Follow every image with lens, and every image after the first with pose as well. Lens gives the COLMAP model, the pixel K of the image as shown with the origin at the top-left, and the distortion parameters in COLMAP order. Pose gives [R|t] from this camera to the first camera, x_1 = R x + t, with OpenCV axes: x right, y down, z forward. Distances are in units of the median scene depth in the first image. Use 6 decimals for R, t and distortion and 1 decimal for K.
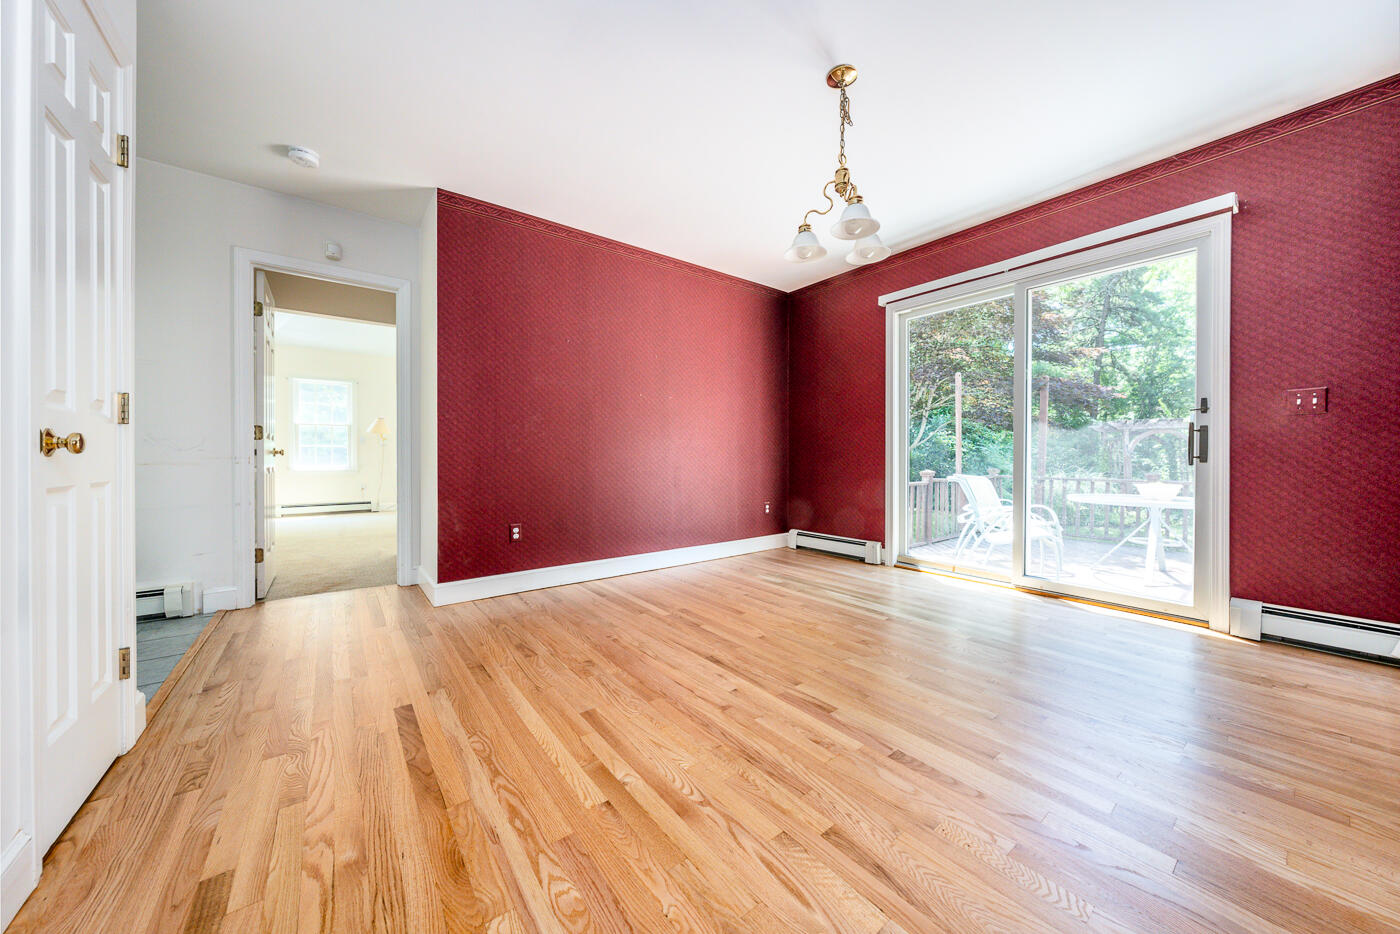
lens RADIAL K [[474.5, 0, 692.0], [0, 474.5, 469.0], [0, 0, 1]] dist [-0.005622, 0.000436]
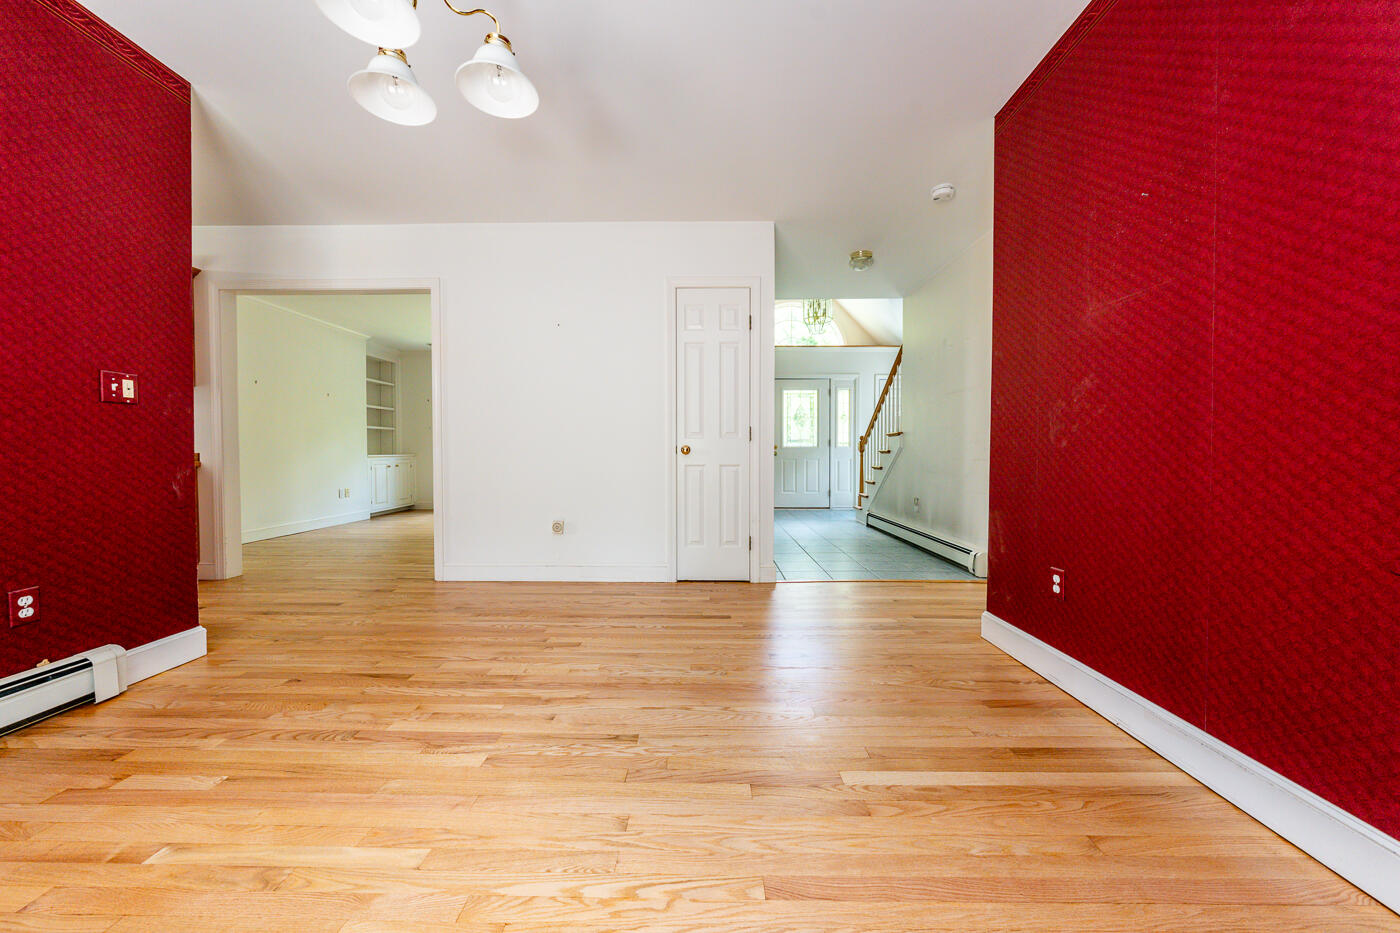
lens RADIAL K [[474.5, 0, 709.8], [0, 474.5, 458.4], [0, 0, 1]] dist [-0.005622, 0.000436]
pose [[-0.584426, 0.006618, -0.811420, 0.748921], [-0.025250, 0.999334, 0.026337, -0.053614], [0.811054, 0.035881, -0.583870, 2.063992]]
